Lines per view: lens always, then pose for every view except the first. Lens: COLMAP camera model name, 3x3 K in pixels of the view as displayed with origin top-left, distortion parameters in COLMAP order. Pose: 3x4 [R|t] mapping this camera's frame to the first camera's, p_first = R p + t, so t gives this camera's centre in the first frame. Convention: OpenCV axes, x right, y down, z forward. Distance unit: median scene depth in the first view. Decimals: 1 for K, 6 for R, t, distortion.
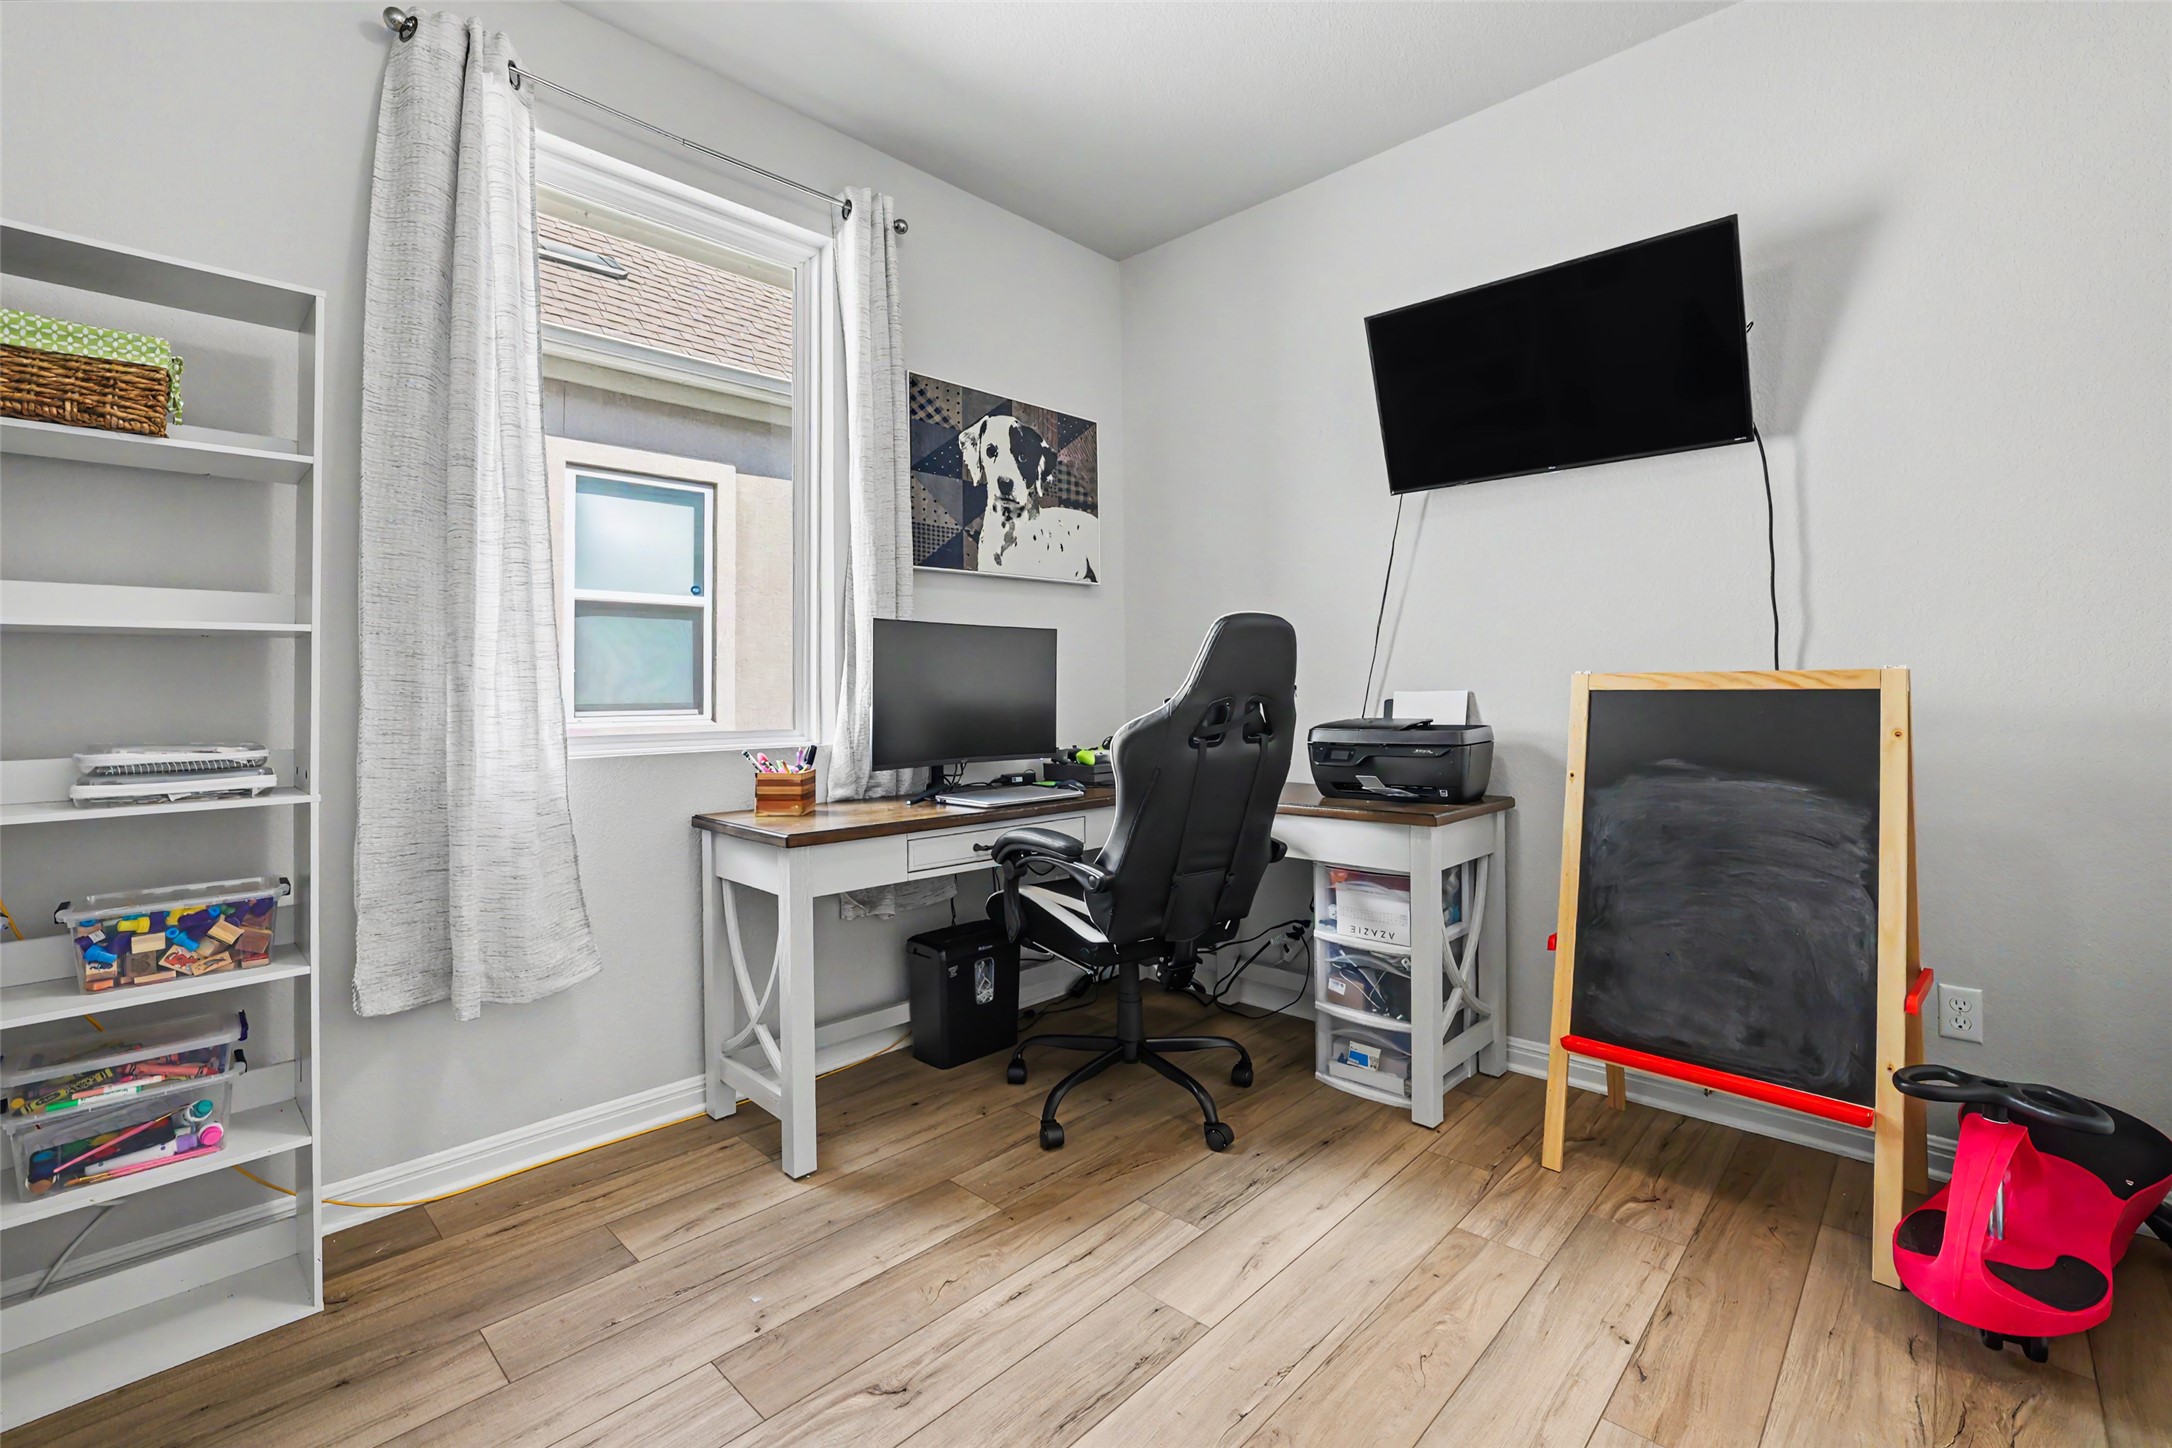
lens RADIAL K [[1001.8, 0, 1081.7], [0, 1001.8, 697.9], [0, 0, 1]] dist [-0.071385, 0.027597]
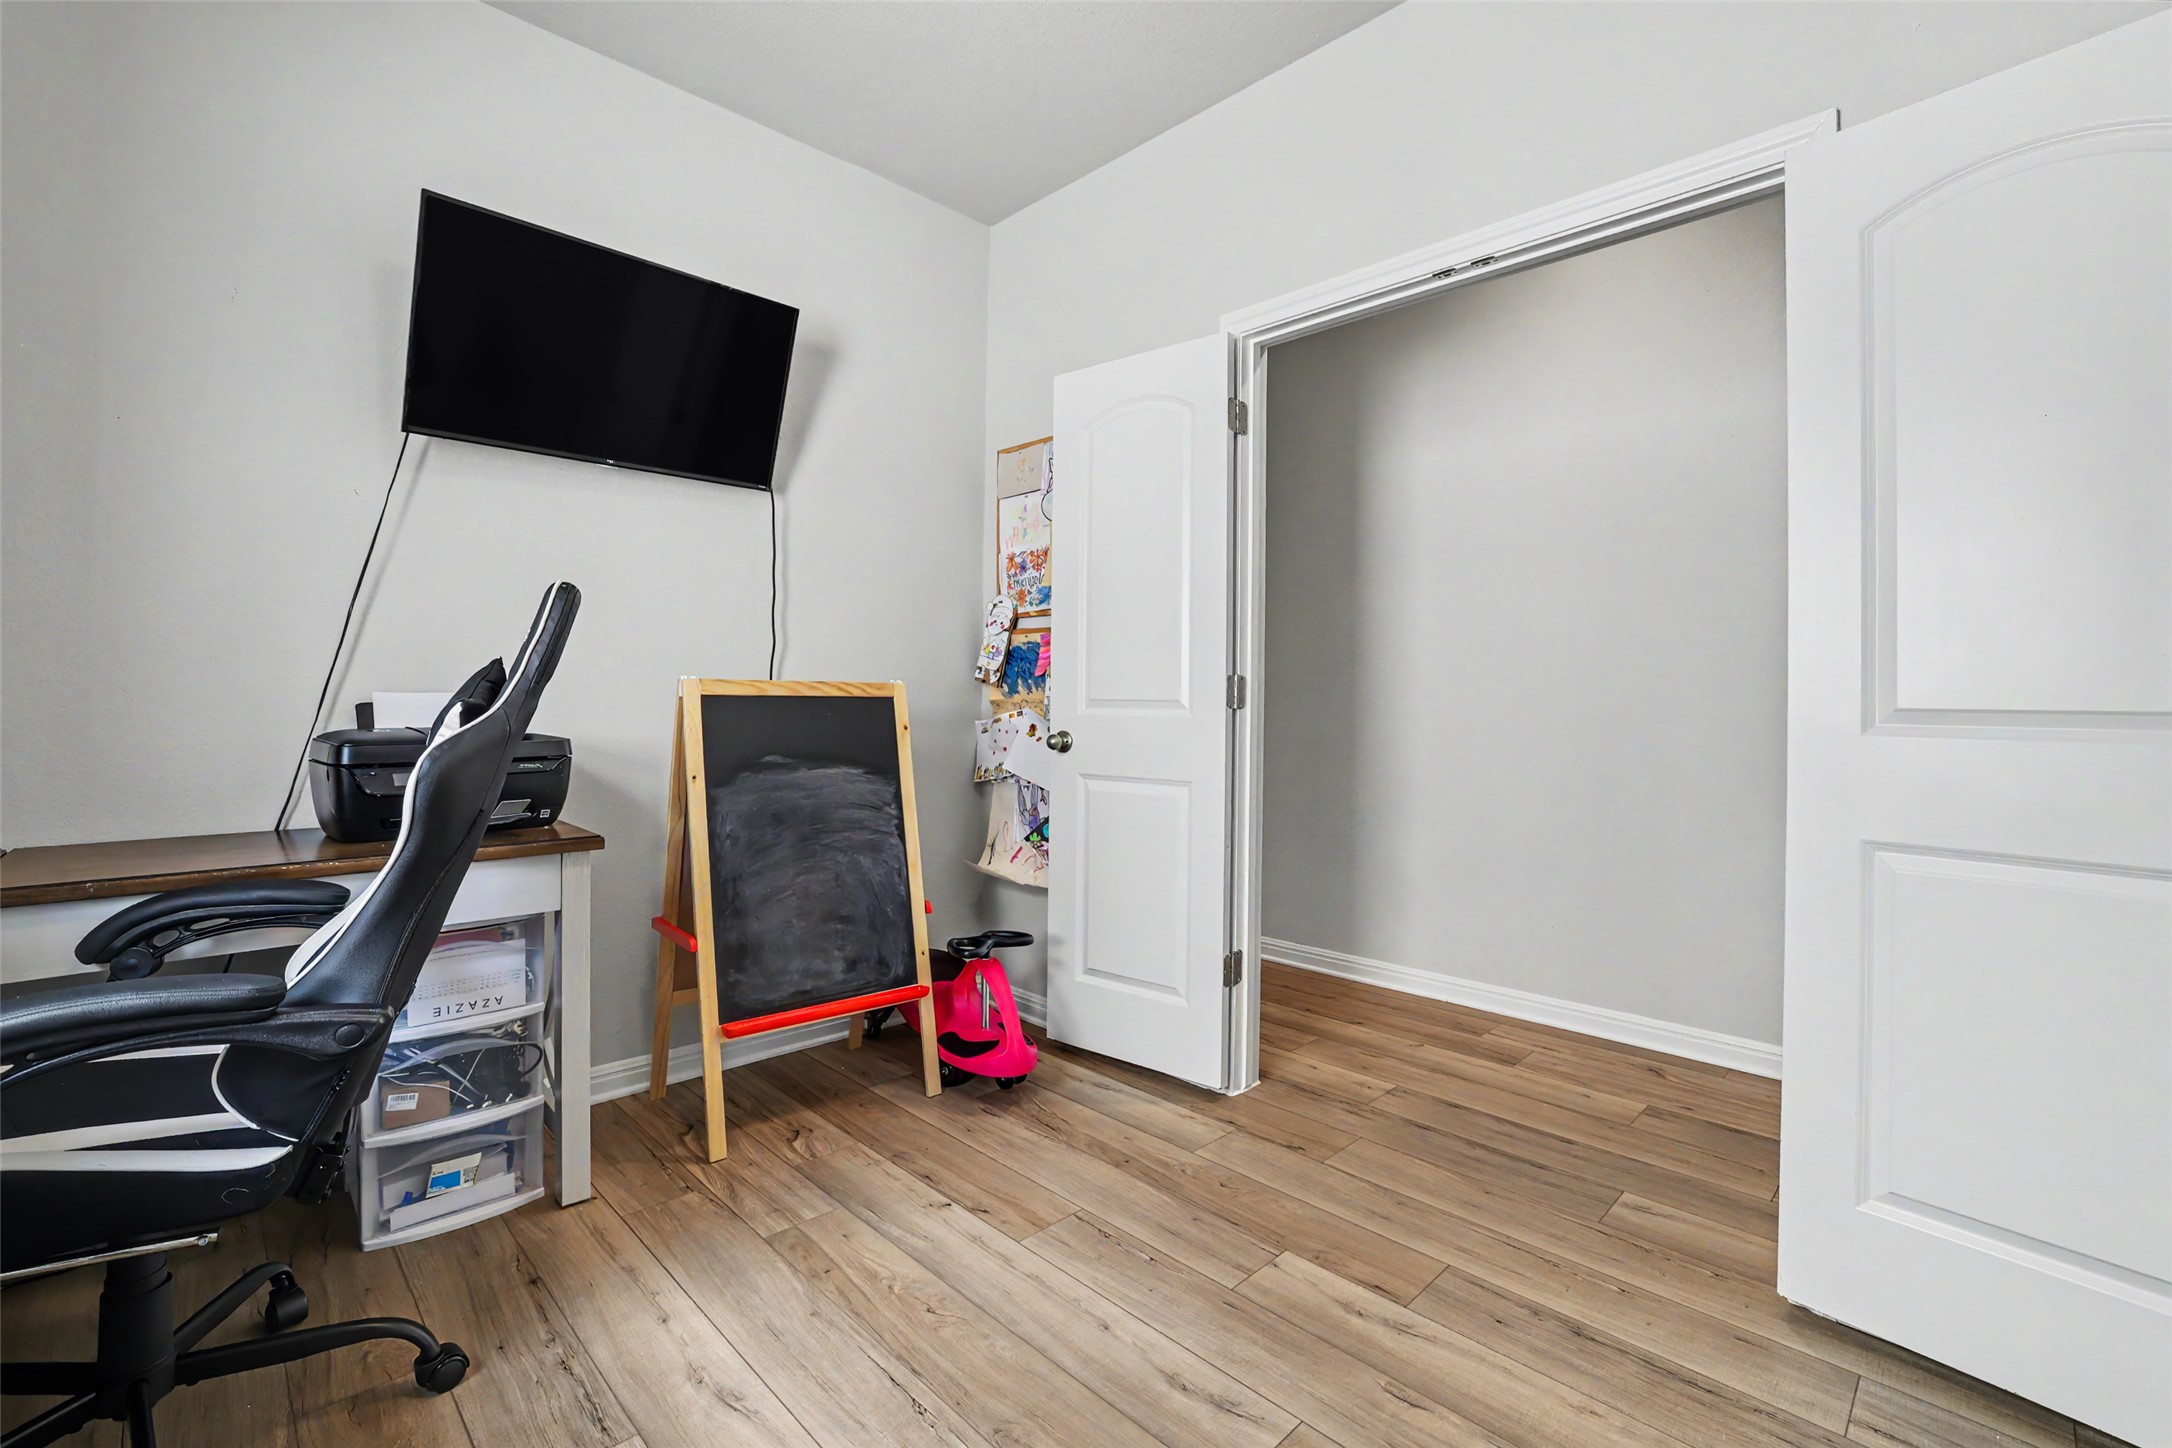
lens RADIAL K [[1001.8, 0, 1081.7], [0, 1001.8, 697.9], [0, 0, 1]] dist [-0.071385, 0.027597]
pose [[-0.039024, 0.002454, 0.999235, -0.589642], [-0.007987, 0.999964, -0.002768, -0.005198], [-0.999206, -0.008088, -0.039003, 0.685619]]
